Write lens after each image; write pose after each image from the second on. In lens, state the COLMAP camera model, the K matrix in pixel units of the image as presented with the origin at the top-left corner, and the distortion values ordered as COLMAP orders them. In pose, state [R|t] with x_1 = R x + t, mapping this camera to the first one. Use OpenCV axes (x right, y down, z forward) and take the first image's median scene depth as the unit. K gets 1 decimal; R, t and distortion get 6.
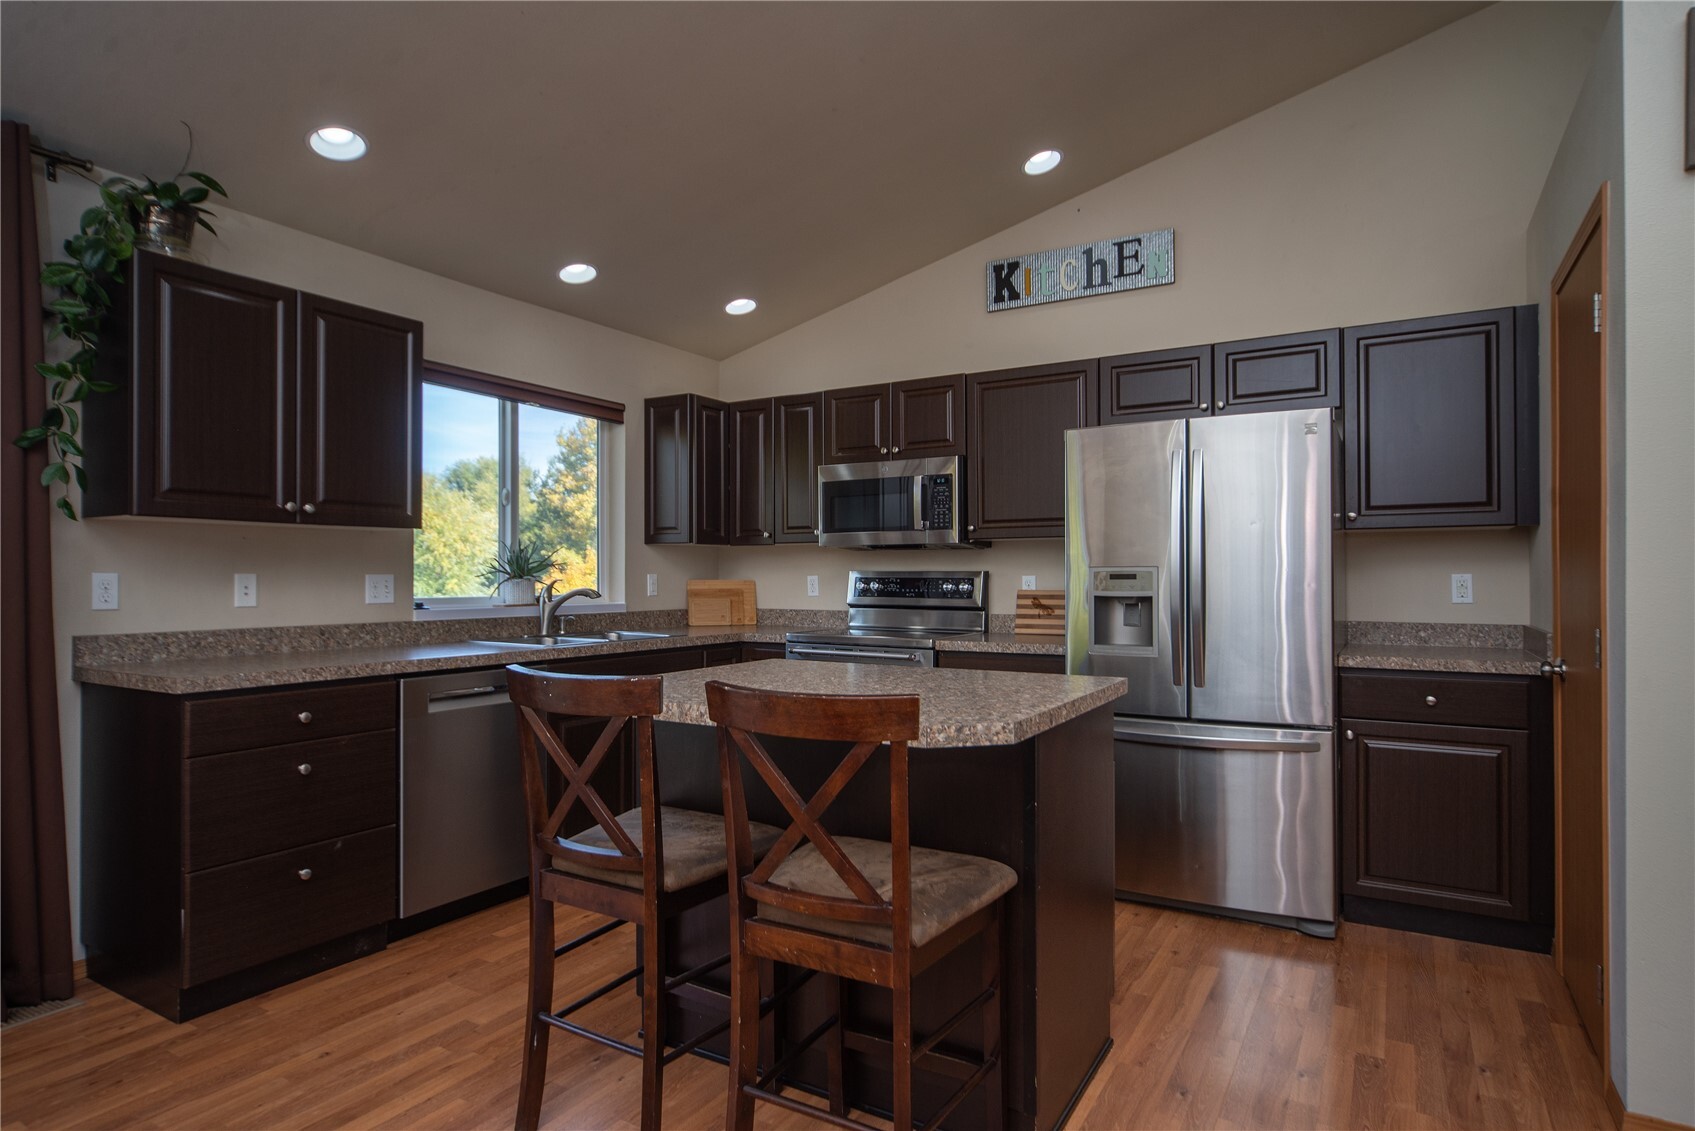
lens RADIAL K [[931.2, 0, 844.9], [0, 931.2, 574.8], [0, 0, 1]] dist [-0.001999, -0.001042]
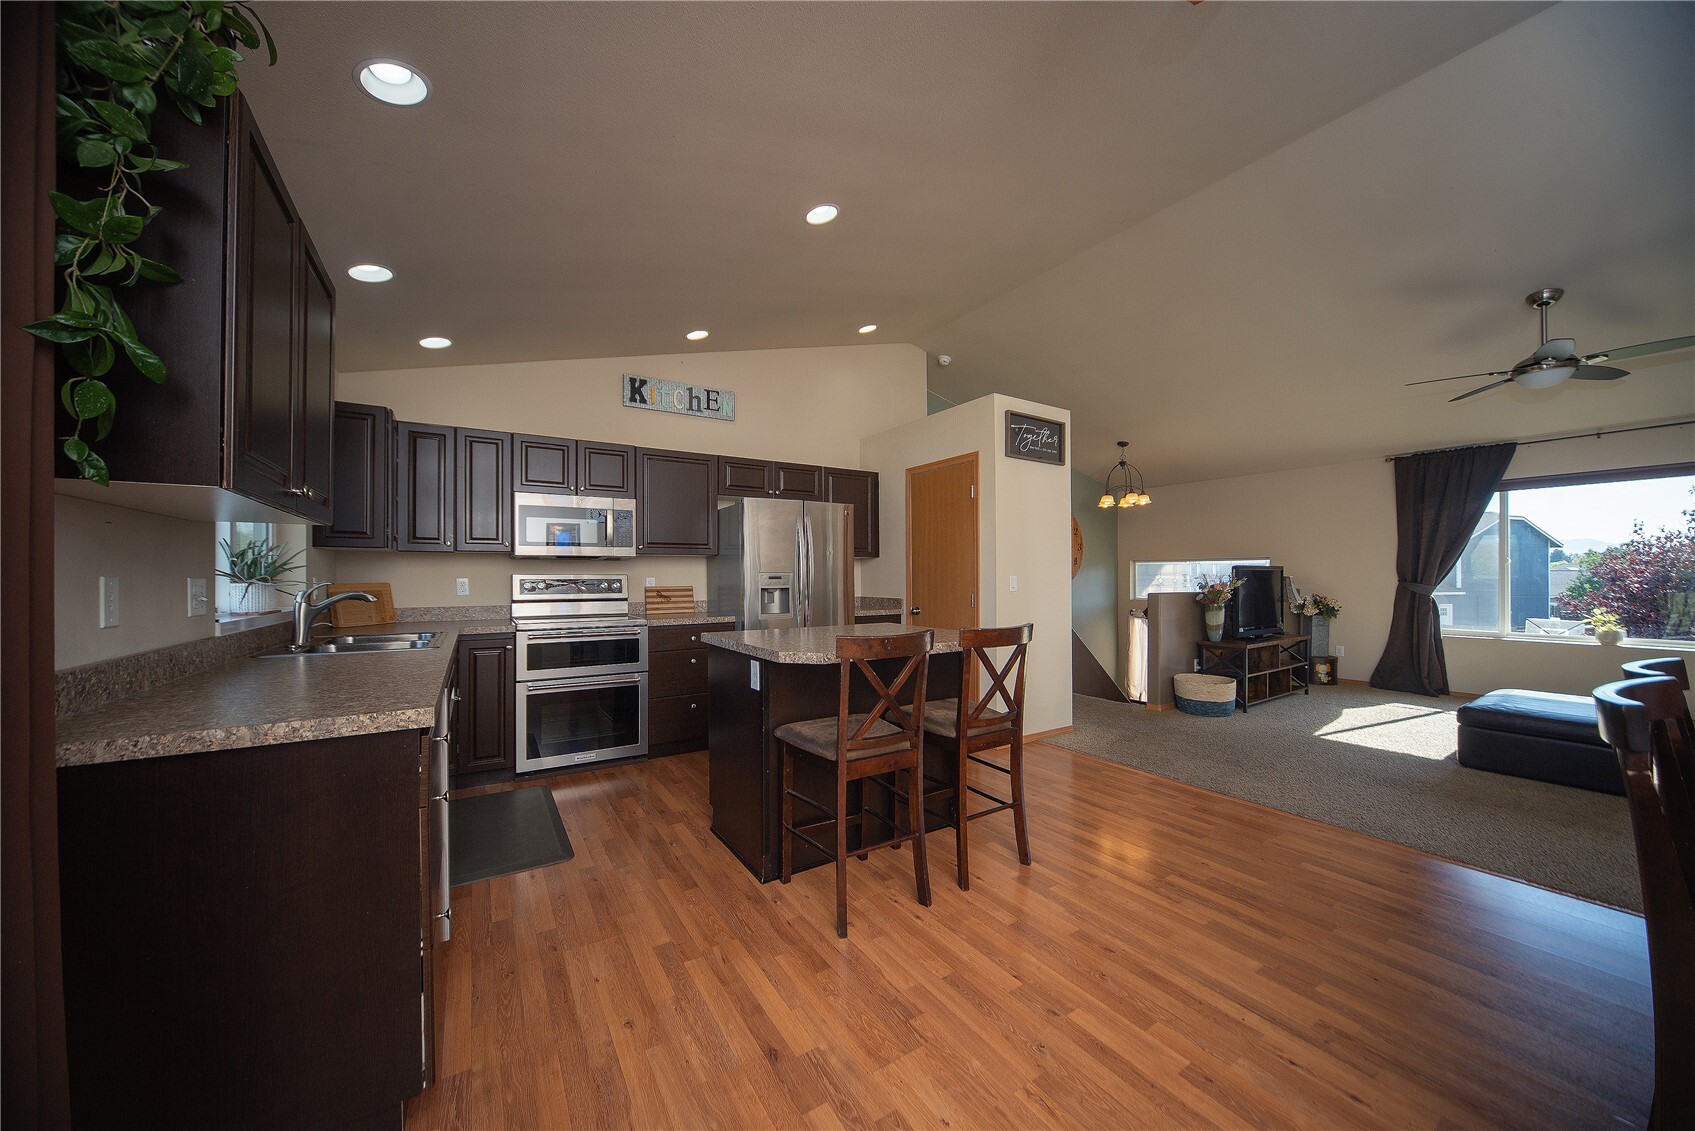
lens RADIAL K [[587.2, 0, 845.8], [0, 587.2, 571.3], [0, 0, 1]] dist [-0.013121, 0.000522]
pose [[0.447639, 0.009707, 0.894162, -0.707450], [0.006239, 0.999883, -0.013978, 0.007677], [-0.894193, 0.011836, 0.447526, 0.322370]]
